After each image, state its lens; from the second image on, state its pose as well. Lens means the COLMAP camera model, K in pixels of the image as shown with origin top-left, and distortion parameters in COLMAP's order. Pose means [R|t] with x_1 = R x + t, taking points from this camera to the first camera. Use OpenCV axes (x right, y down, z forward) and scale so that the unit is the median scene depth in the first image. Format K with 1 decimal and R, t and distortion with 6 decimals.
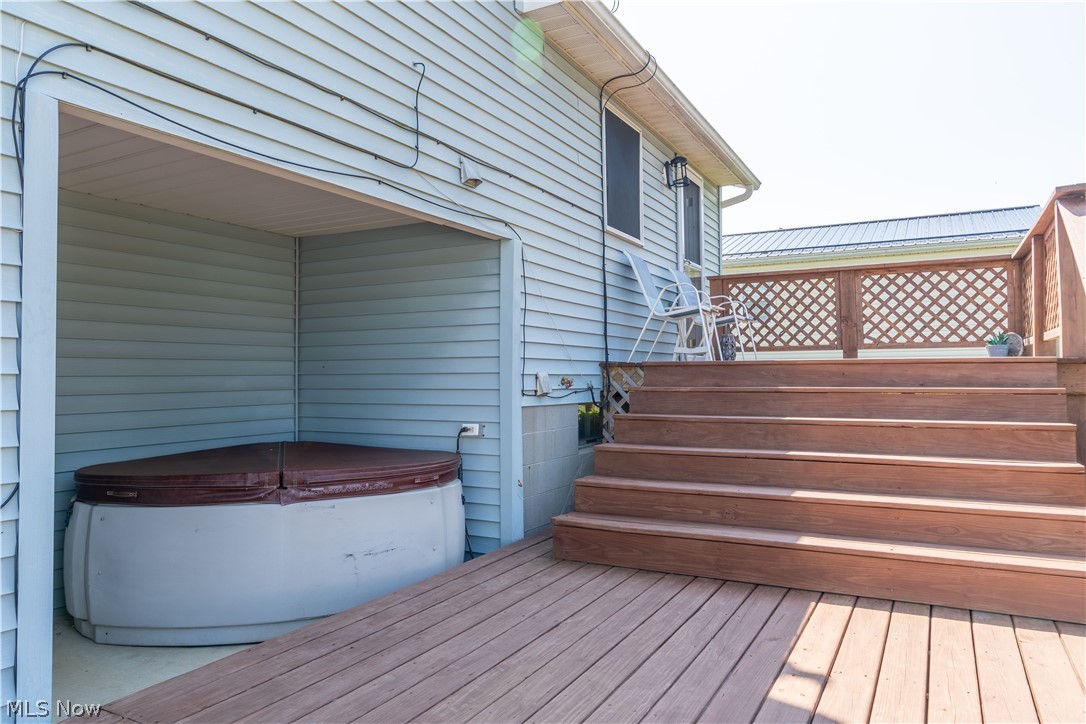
lens RADIAL K [[734.1, 0, 542.1], [0, 734.1, 359.5], [0, 0, 1]] dist [-0.032491, 0.009872]
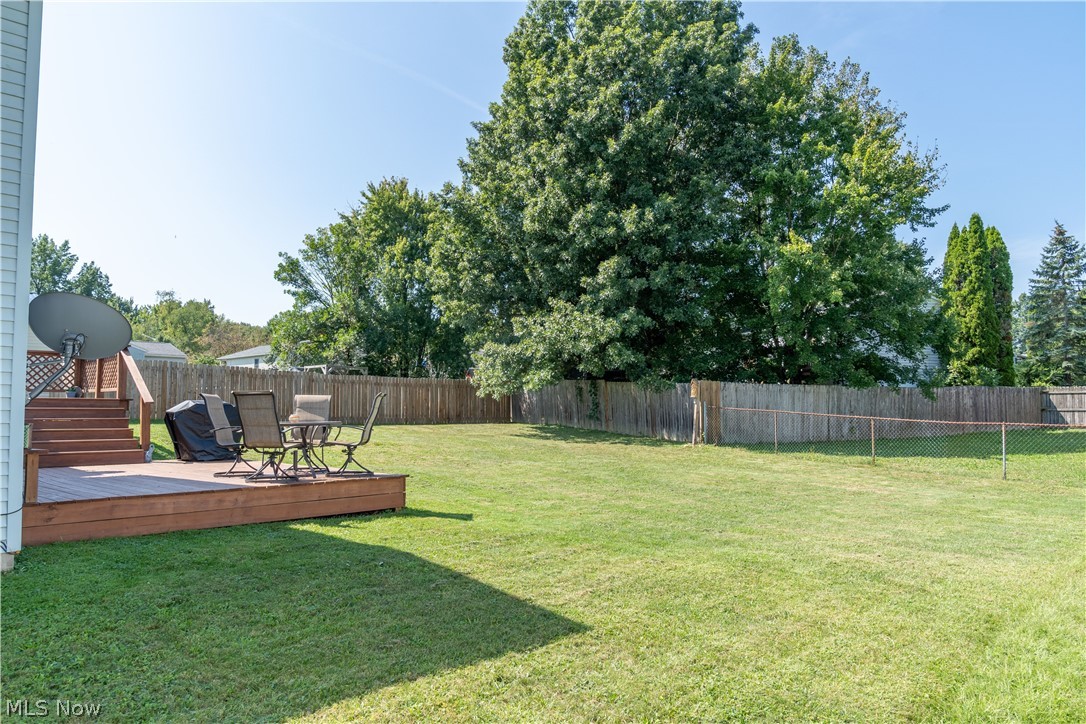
lens RADIAL K [[734.1, 0, 536.7], [0, 734.1, 362.6], [0, 0, 1]] dist [-0.032491, 0.009872]
pose [[0.274283, 0.066127, 0.959373, -1.071319], [-0.022974, 0.997799, -0.062207, -0.003247], [-0.961374, -0.004978, 0.275199, -0.947945]]
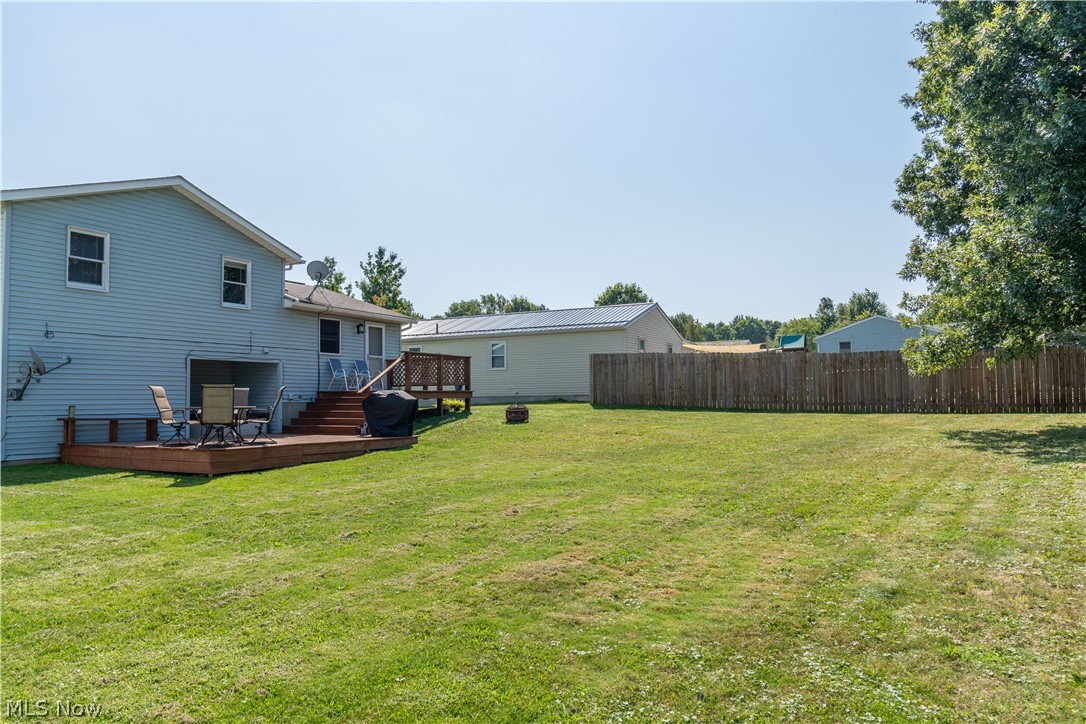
lens RADIAL K [[734.1, 0, 543.3], [0, 734.1, 365.5], [0, 0, 1]] dist [-0.032491, 0.009872]
pose [[0.999926, -0.004097, 0.011465, 0.894770], [0.004369, 0.999708, -0.023756, -0.025348], [-0.011364, 0.023805, 0.999652, -2.027040]]
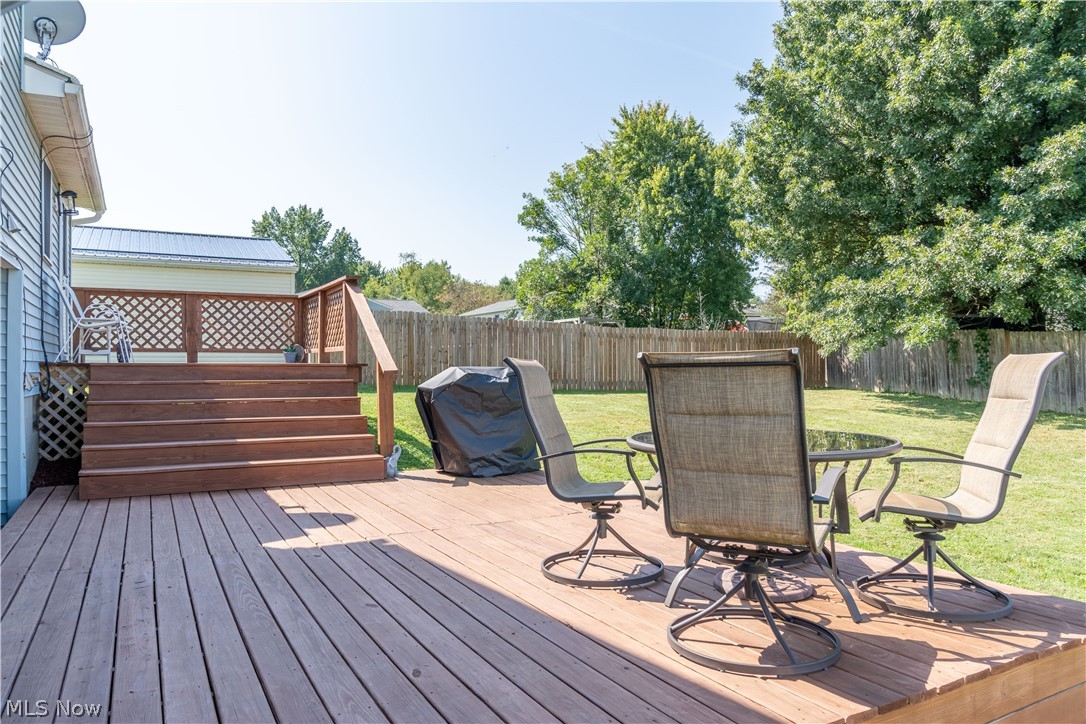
lens RADIAL K [[734.1, 0, 541.0], [0, 734.1, 360.8], [0, 0, 1]] dist [-0.032491, 0.009872]
pose [[0.541354, 0.010606, 0.840728, -0.384860], [-0.022177, 0.999753, 0.001668, -0.015227], [-0.840502, -0.019548, 0.541455, -0.297207]]
